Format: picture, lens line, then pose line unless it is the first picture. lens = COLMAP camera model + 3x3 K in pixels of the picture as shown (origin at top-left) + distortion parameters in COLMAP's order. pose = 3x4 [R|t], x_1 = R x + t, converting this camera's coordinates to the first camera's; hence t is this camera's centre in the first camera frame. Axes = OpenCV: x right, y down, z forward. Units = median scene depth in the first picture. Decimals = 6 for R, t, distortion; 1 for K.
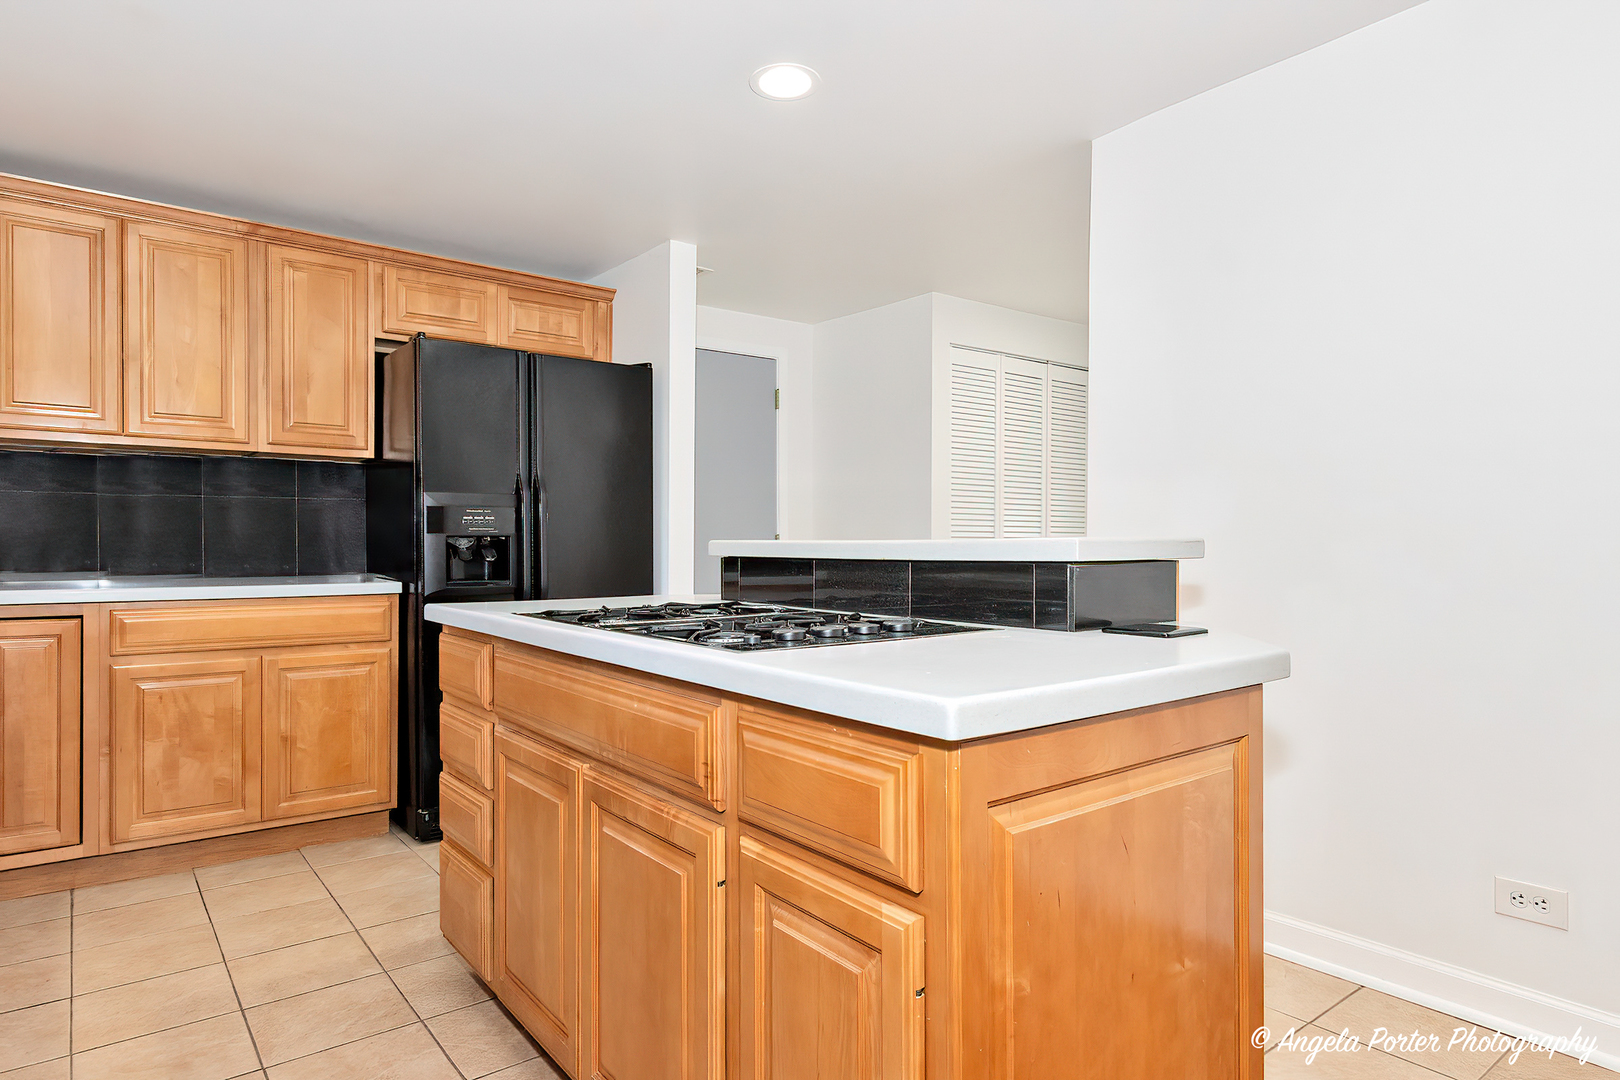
lens RADIAL K [[918.8, 0, 810.0], [0, 918.8, 540.0], [0, 0, 1]] dist [0.000195, -0.000515]
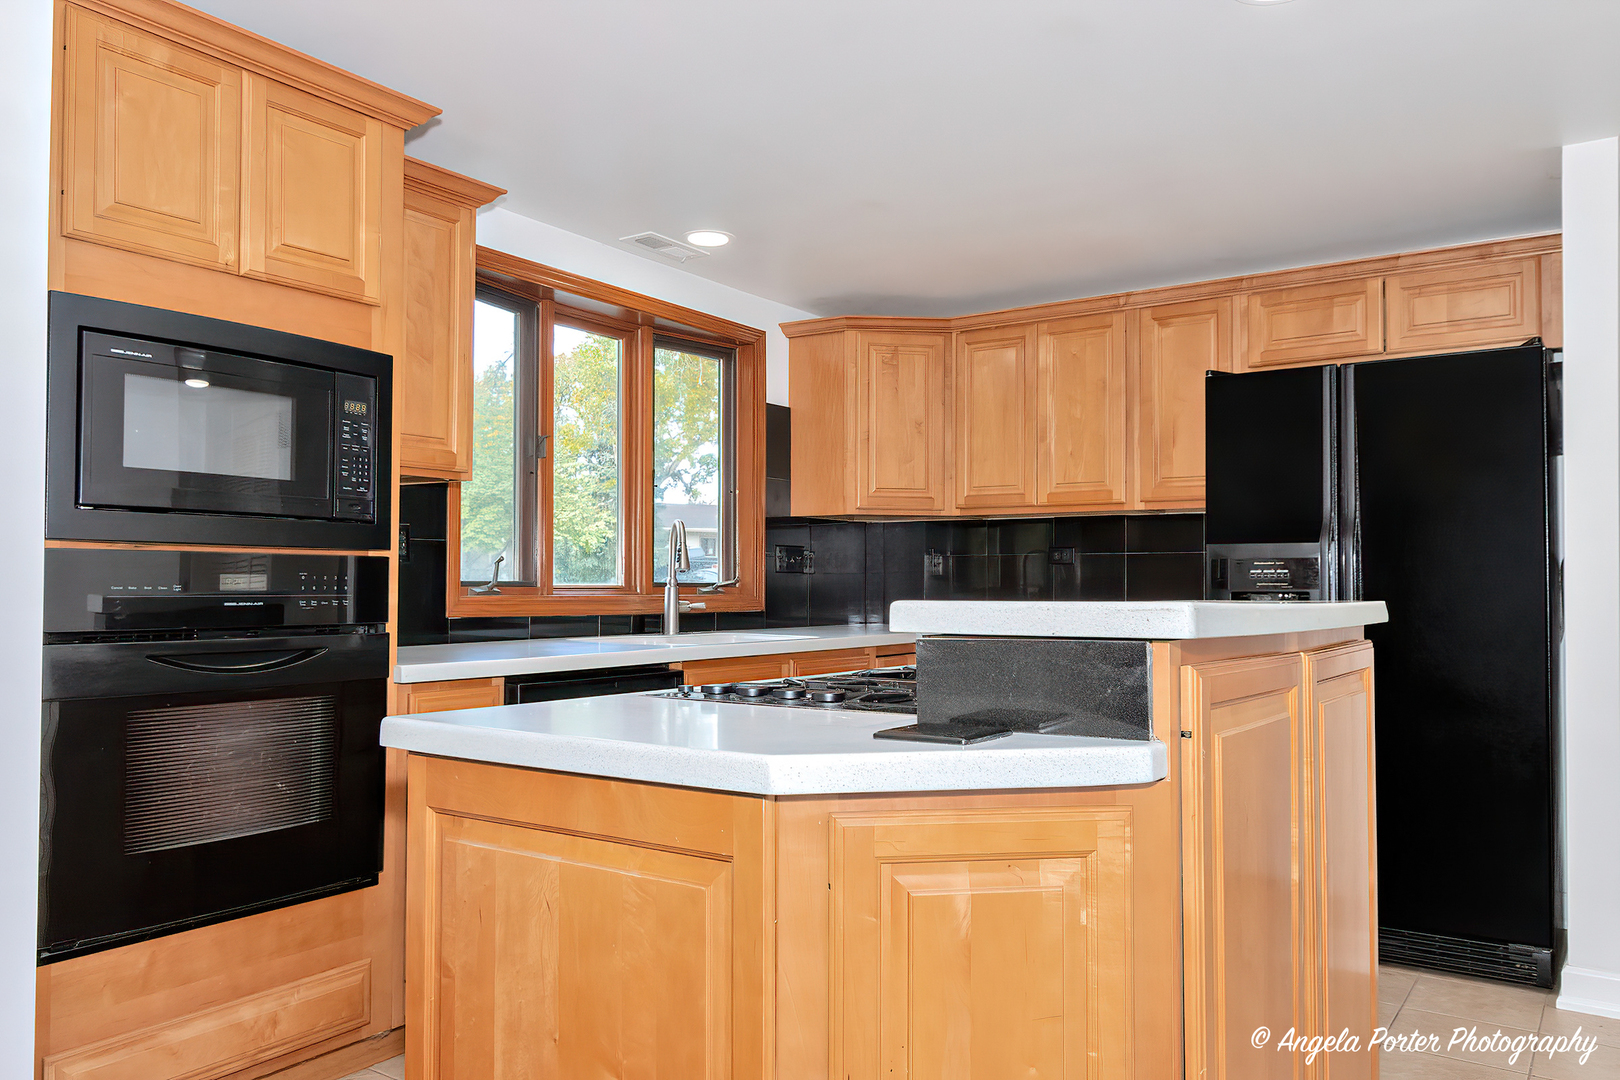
lens RADIAL K [[1159.5, 0, 841.8], [0, 1159.5, 577.1], [0, 0, 1]] dist [-0.010446, -0.006319]
pose [[0.292200, -0.009770, -0.956307, 0.541145], [0.001044, 0.999950, -0.009897, -0.007765], [0.956357, 0.001893, 0.292196, 0.286868]]
